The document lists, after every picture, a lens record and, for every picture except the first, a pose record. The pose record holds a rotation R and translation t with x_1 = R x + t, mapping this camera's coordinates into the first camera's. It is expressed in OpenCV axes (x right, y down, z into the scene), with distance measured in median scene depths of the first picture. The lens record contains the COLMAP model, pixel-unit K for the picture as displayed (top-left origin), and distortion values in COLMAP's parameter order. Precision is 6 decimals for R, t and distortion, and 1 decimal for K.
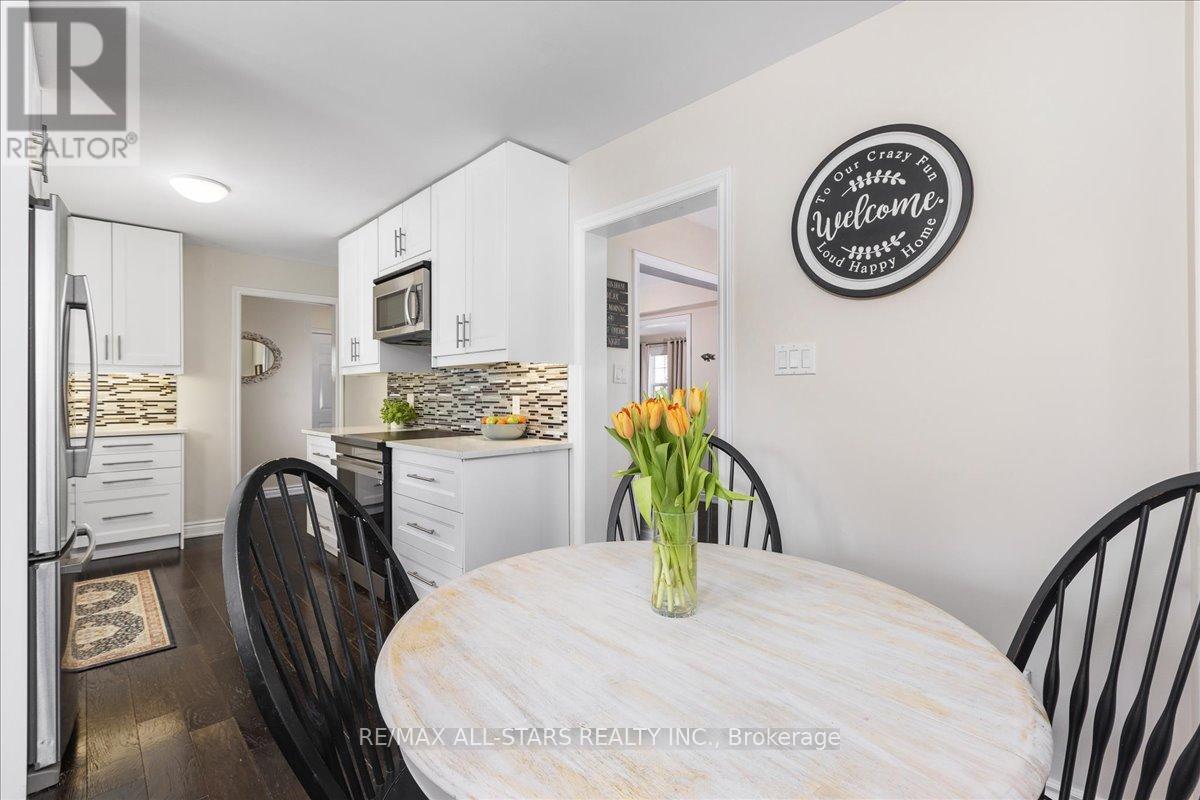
lens RADIAL K [[539.9, 0, 599.7], [0, 539.9, 397.6], [0, 0, 1]] dist [-0.001861, 0.000654]
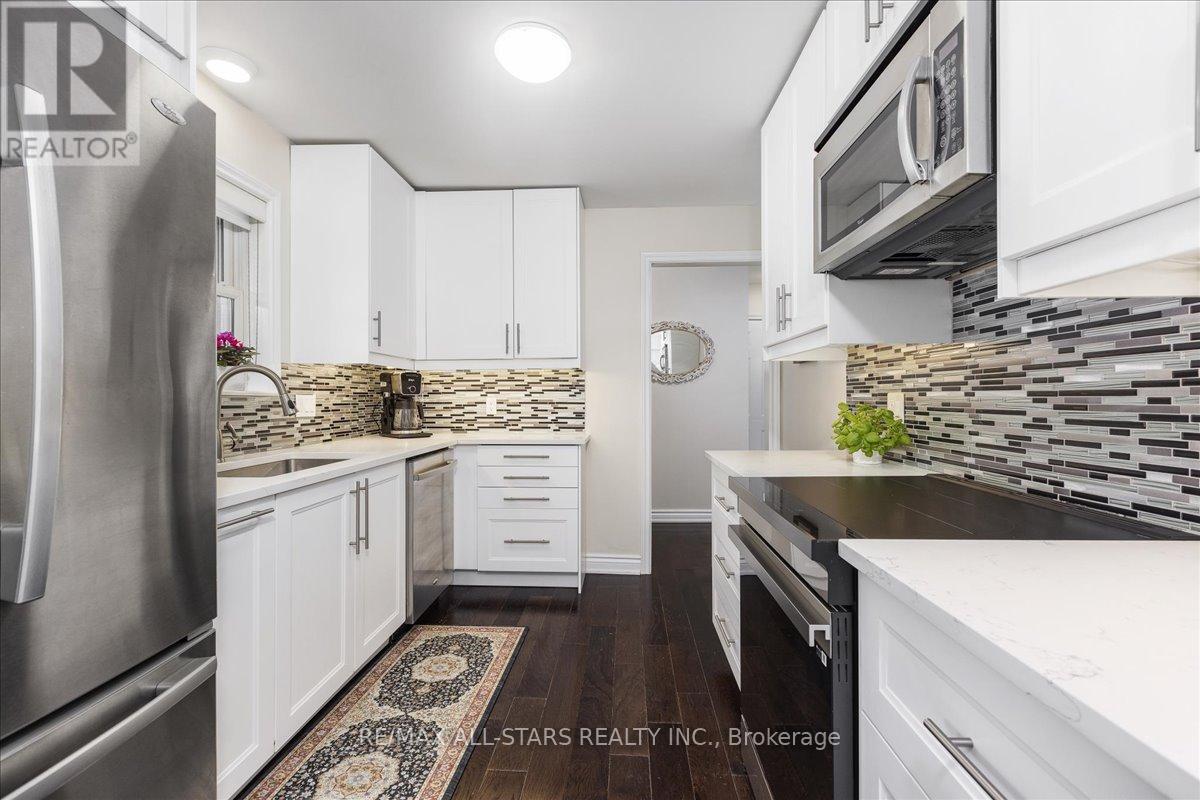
lens RADIAL K [[539.9, 0, 609.8], [0, 539.9, 396.6], [0, 0, 1]] dist [-0.001861, 0.000654]
pose [[0.703645, -0.000047, -0.710551, -0.229181], [-0.002676, 0.999993, -0.002716, -0.001535], [0.710546, 0.003813, 0.703640, 0.587095]]
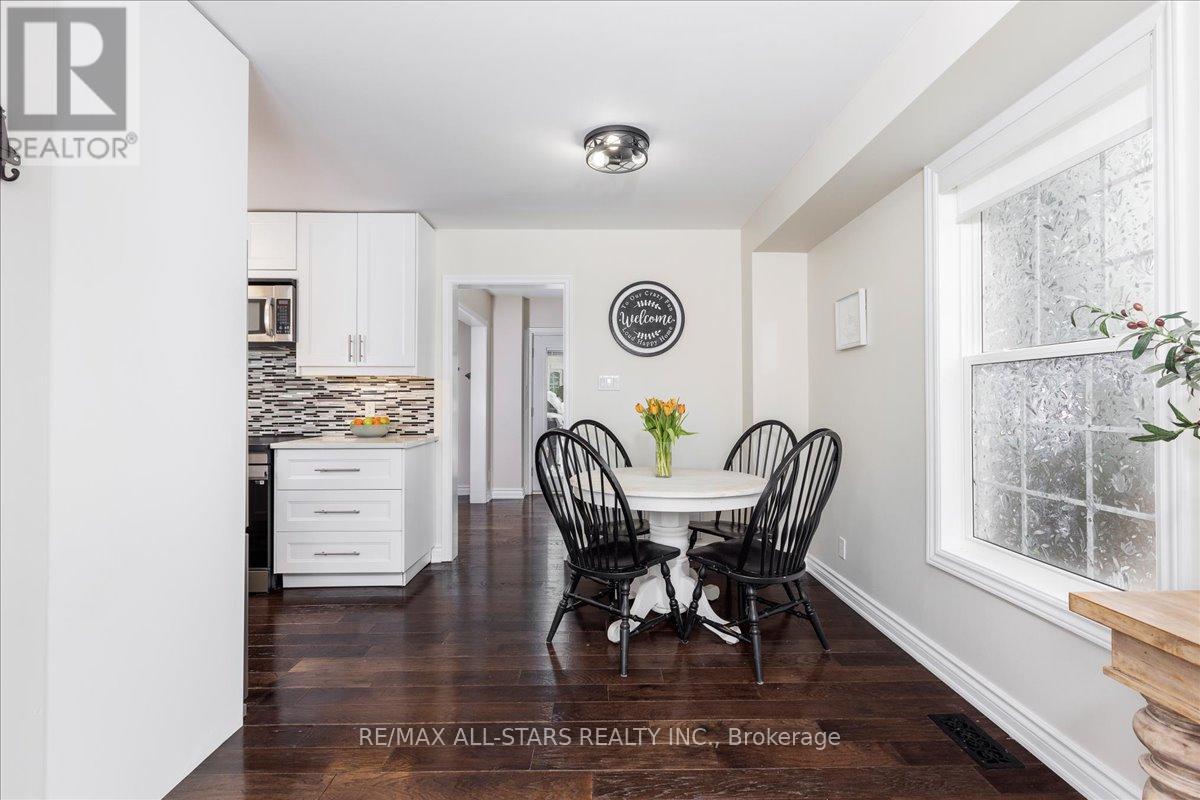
lens RADIAL K [[539.9, 0, 599.3], [0, 539.9, 397.4], [0, 0, 1]] dist [-0.001861, 0.000654]
pose [[0.686646, 0.008737, 0.726939, -0.626415], [0.002848, 0.999888, -0.014707, 0.005949], [-0.726986, 0.012169, 0.686544, -0.188644]]
